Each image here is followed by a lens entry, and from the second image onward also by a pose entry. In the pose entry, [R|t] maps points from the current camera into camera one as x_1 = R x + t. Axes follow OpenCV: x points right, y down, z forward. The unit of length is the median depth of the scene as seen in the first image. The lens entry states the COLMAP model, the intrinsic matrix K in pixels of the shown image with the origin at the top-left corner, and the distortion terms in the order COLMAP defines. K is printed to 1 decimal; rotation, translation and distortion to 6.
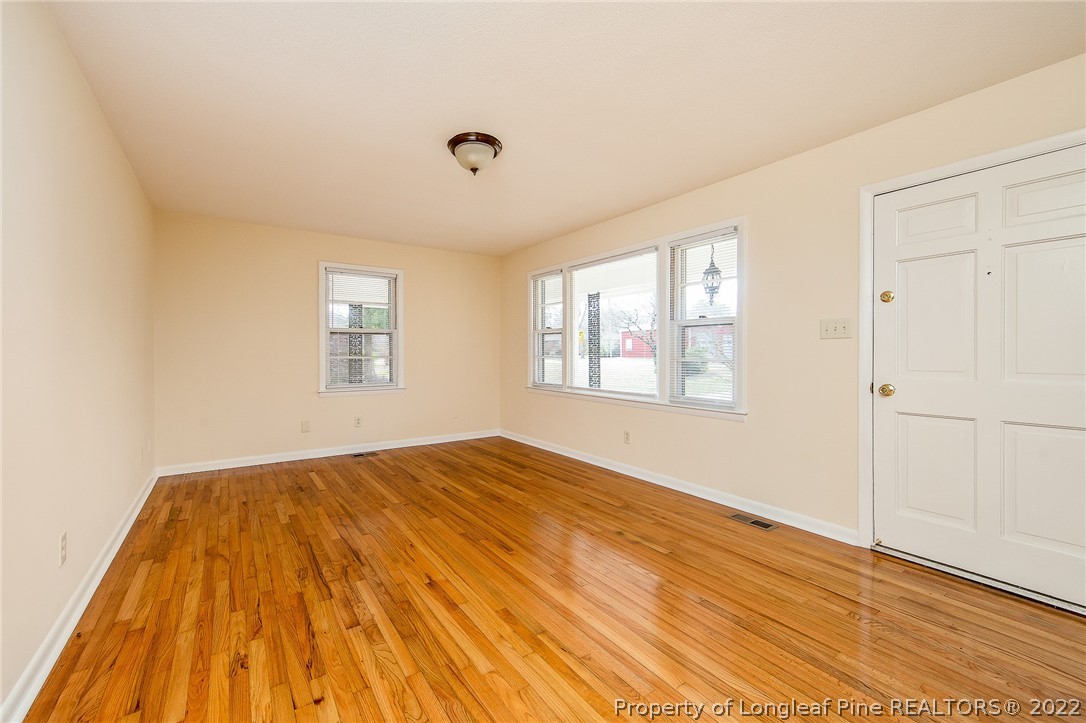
lens RADIAL K [[456.1, 0, 530.6], [0, 456.1, 349.9], [0, 0, 1]] dist [0.001219, 0.003668]
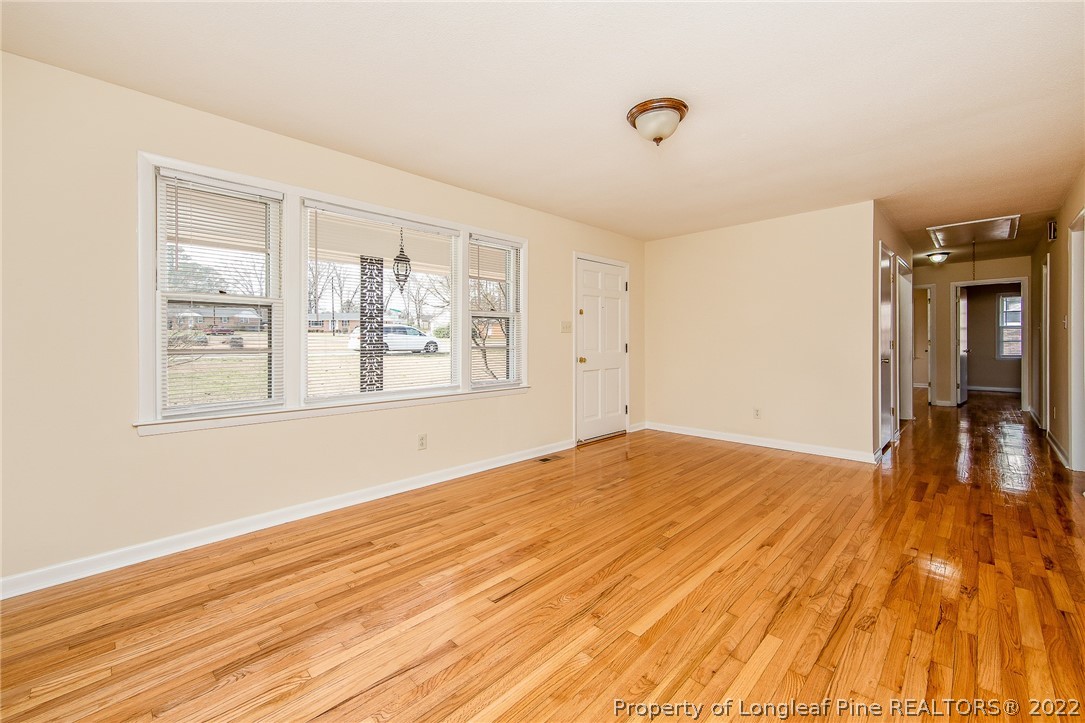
lens RADIAL K [[455.7, 0, 530.1], [0, 455.7, 349.9], [0, 0, 1]] dist [0.001219, 0.003668]
pose [[-0.205778, -0.017328, 0.978445, -0.947650], [-0.000645, 0.999845, 0.017571, 0.009345], [-0.978598, 0.002985, -0.205757, 1.434464]]
